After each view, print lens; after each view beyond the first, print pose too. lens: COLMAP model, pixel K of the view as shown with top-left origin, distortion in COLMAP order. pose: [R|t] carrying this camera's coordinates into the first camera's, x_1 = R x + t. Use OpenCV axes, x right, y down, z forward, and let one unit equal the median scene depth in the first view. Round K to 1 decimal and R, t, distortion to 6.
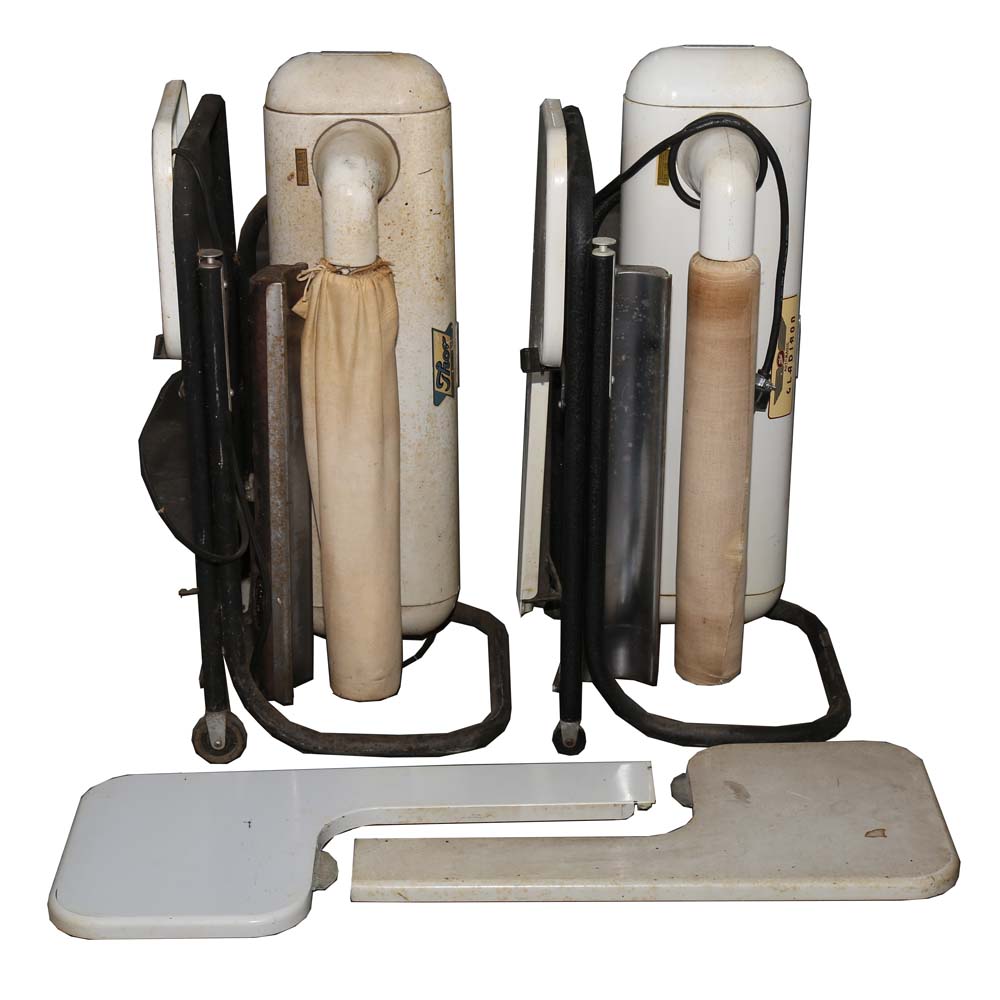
lens RADIAL K [[2112.0, 0, 500.0], [0, 2112.0, 500.0], [0, 0, 1]] dist [-0.025025, -0.199686]
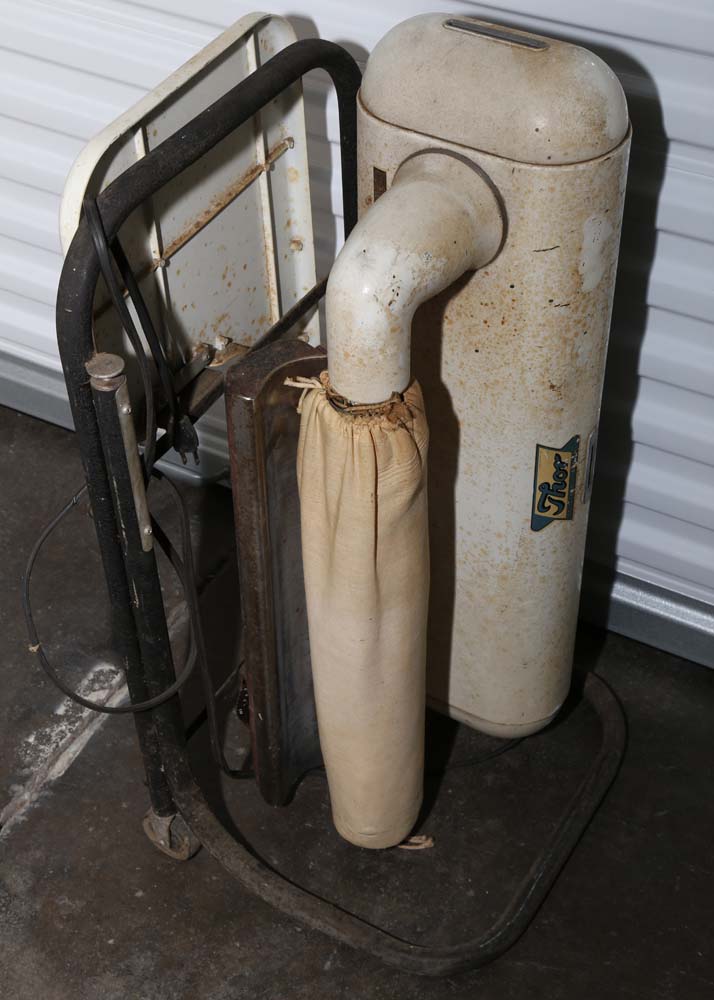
lens RADIAL K [[1551.7, 0, 357.0], [0, 1551.7, 500.0], [0, 0, 1]] dist [0.046016, 0.045727]
pose [[0.857216, 0.338547, -0.388028, 0.125119], [-0.190323, 0.908450, 0.372151, -0.250110], [0.478495, -0.245164, 0.843171, 0.545726]]
